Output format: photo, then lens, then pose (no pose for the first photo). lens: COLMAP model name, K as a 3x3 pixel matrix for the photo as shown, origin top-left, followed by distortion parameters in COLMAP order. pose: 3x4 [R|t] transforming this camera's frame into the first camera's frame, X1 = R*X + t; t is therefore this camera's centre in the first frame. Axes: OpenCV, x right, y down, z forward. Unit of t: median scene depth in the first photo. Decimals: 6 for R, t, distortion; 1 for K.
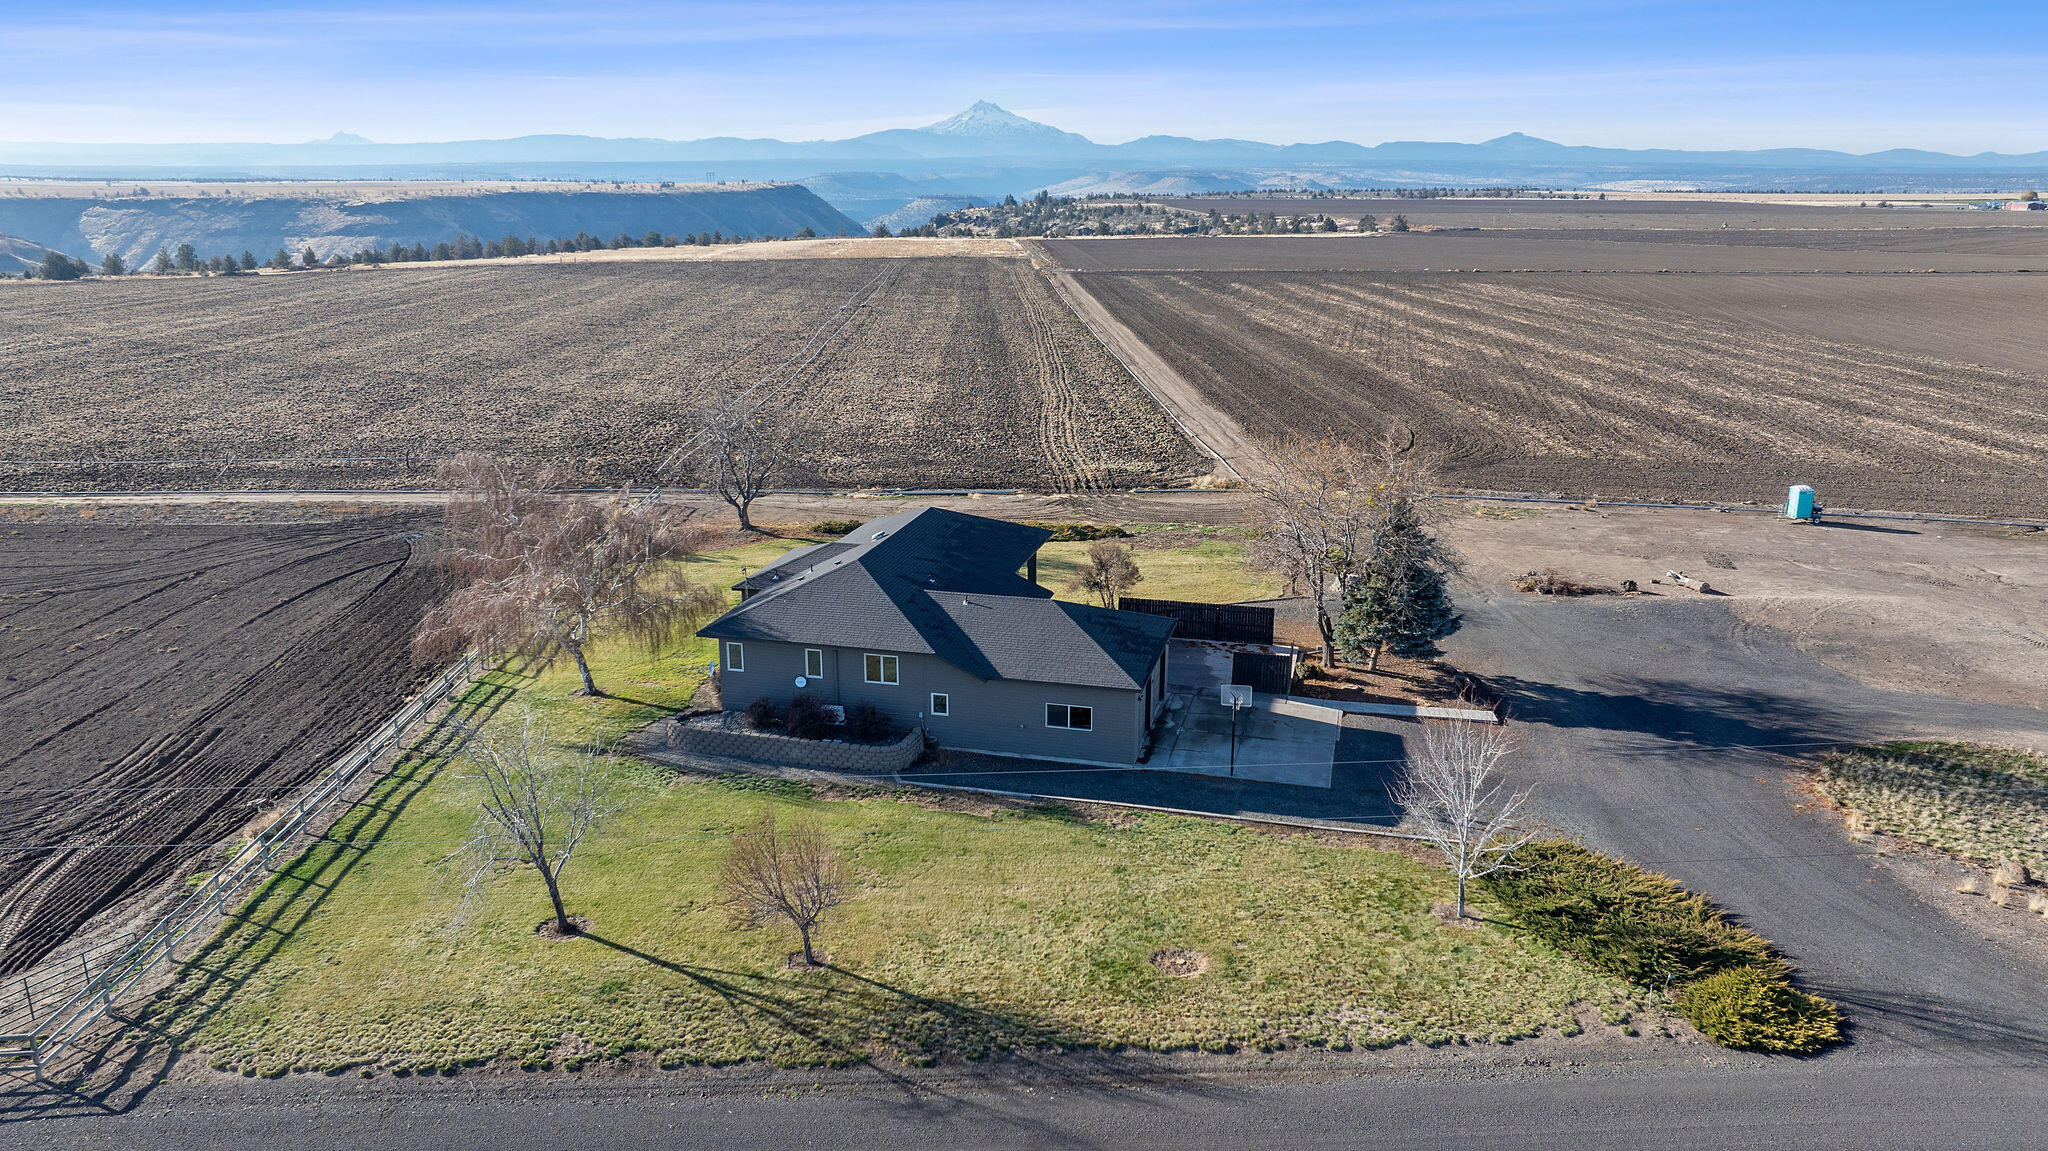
lens RADIAL K [[1447.2, 0, 1024.0], [0, 1447.2, 575.5], [0, 0, 1]] dist [-0.020244, 0.000985]
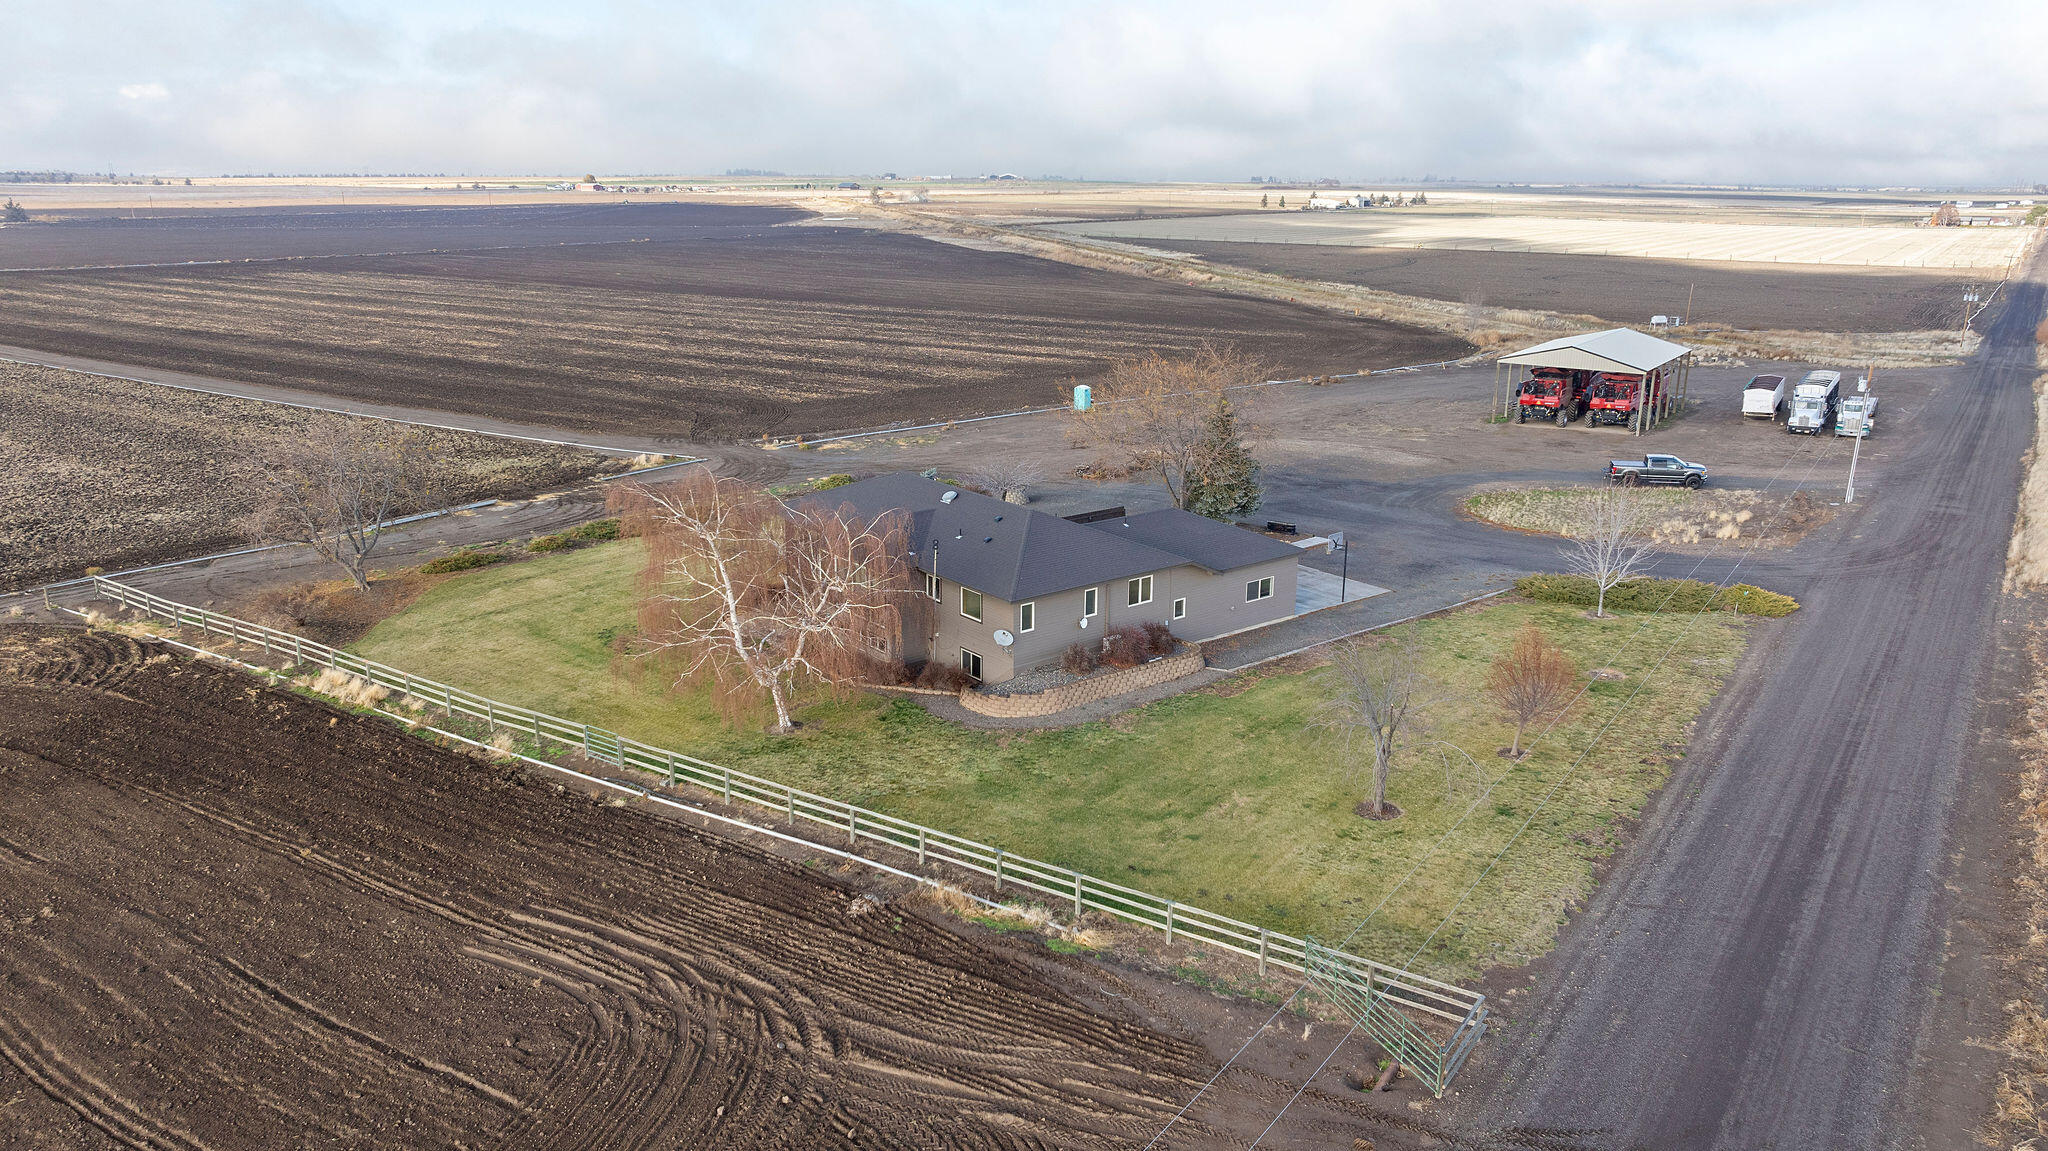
lens RADIAL K [[1450.9, 0, 1024.0], [0, 1450.9, 575.5], [0, 0, 1]] dist [0.000366, -0.000829]
pose [[0.605529, -0.213964, 0.766521, -0.940721], [0.208173, 0.972229, 0.106934, -0.078171], [-0.768114, 0.094817, 0.633255, 0.350276]]
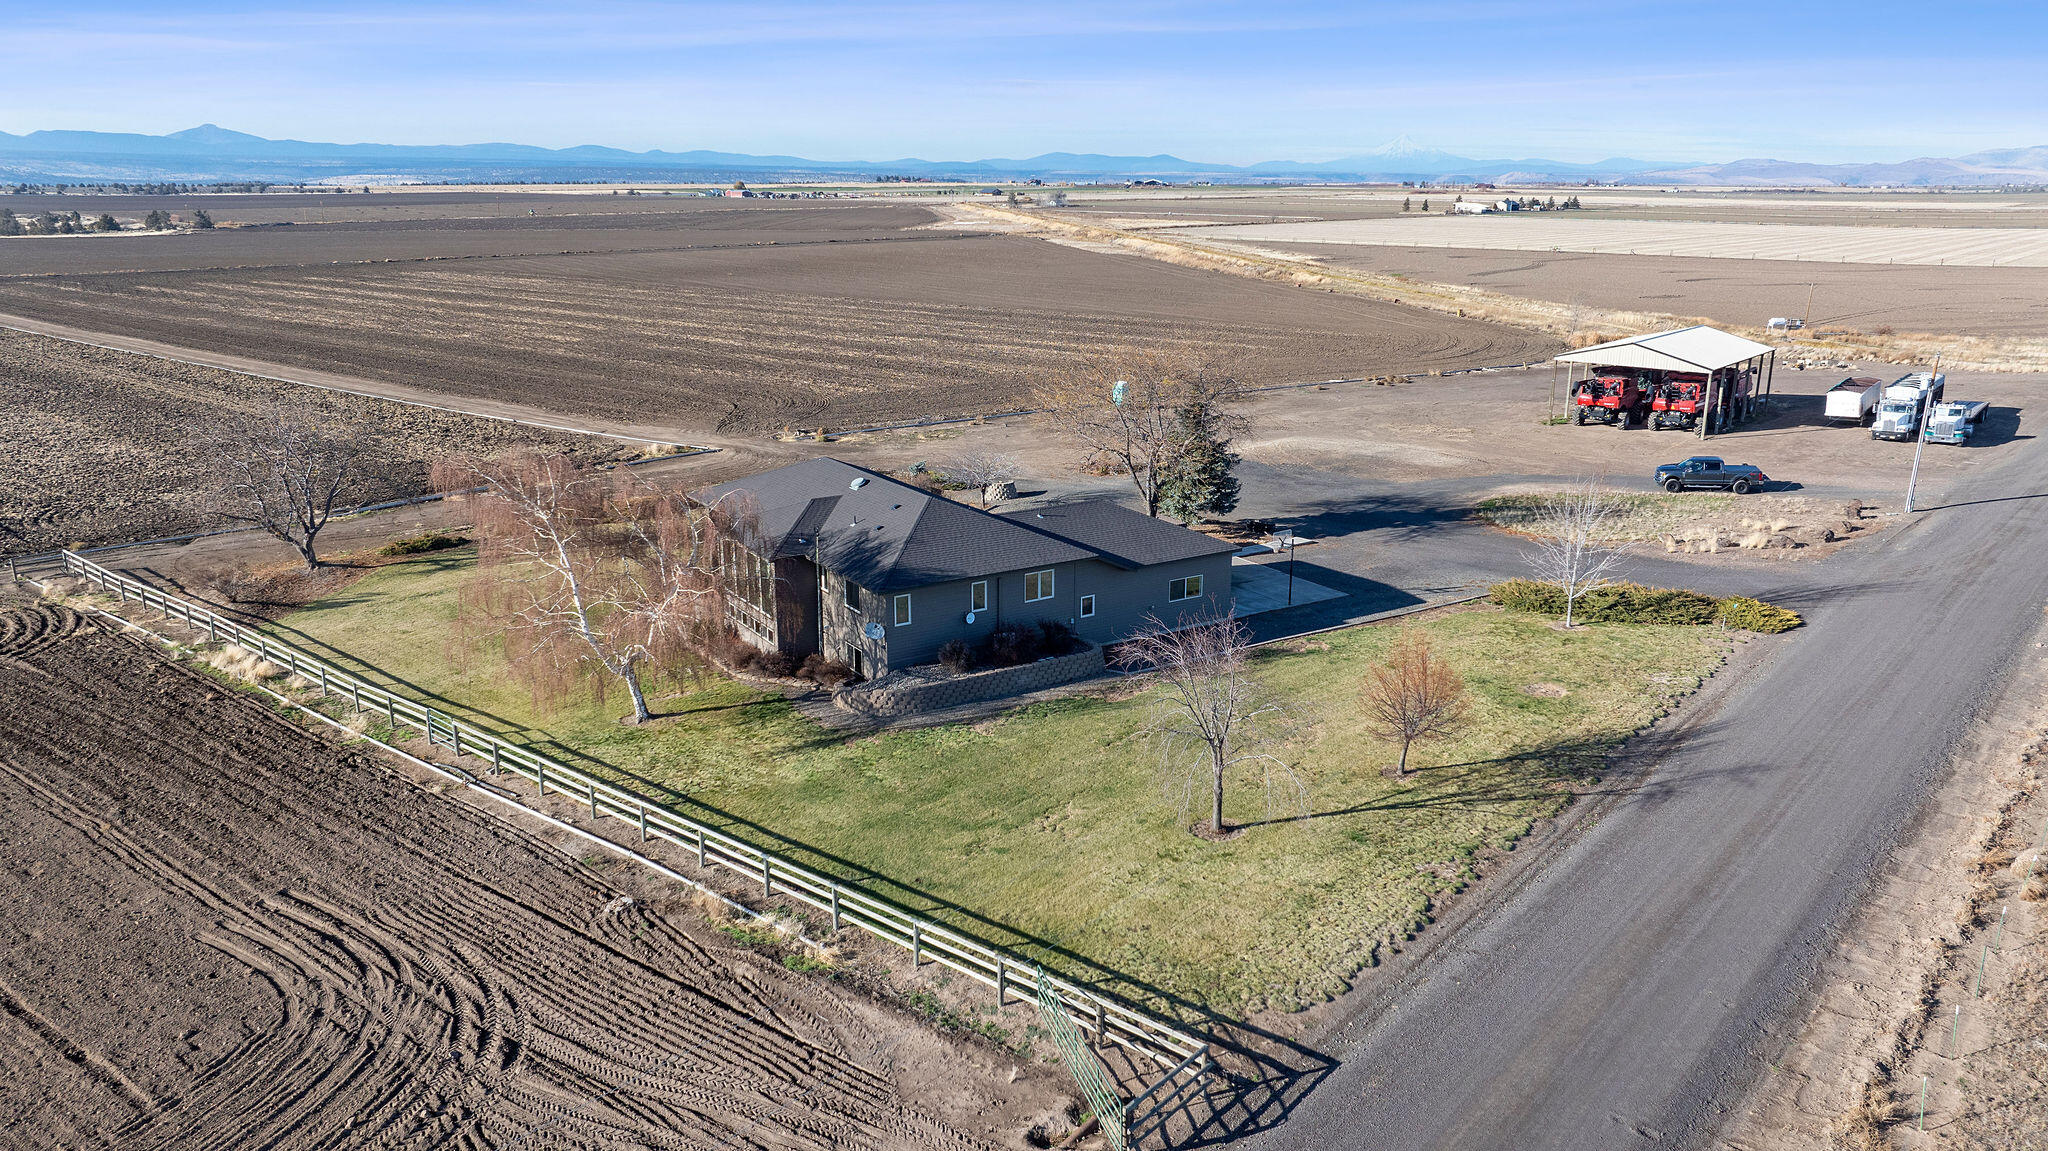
lens RADIAL K [[1451.1, 0, 1022.2], [0, 1451.1, 569.6], [0, 0, 1]] dist [-0.003825, -0.002937]
pose [[0.683829, -0.193071, 0.703635, -0.786797], [0.194950, 0.977643, 0.078794, -0.028469], [-0.703116, 0.083292, 0.706180, 0.264187]]
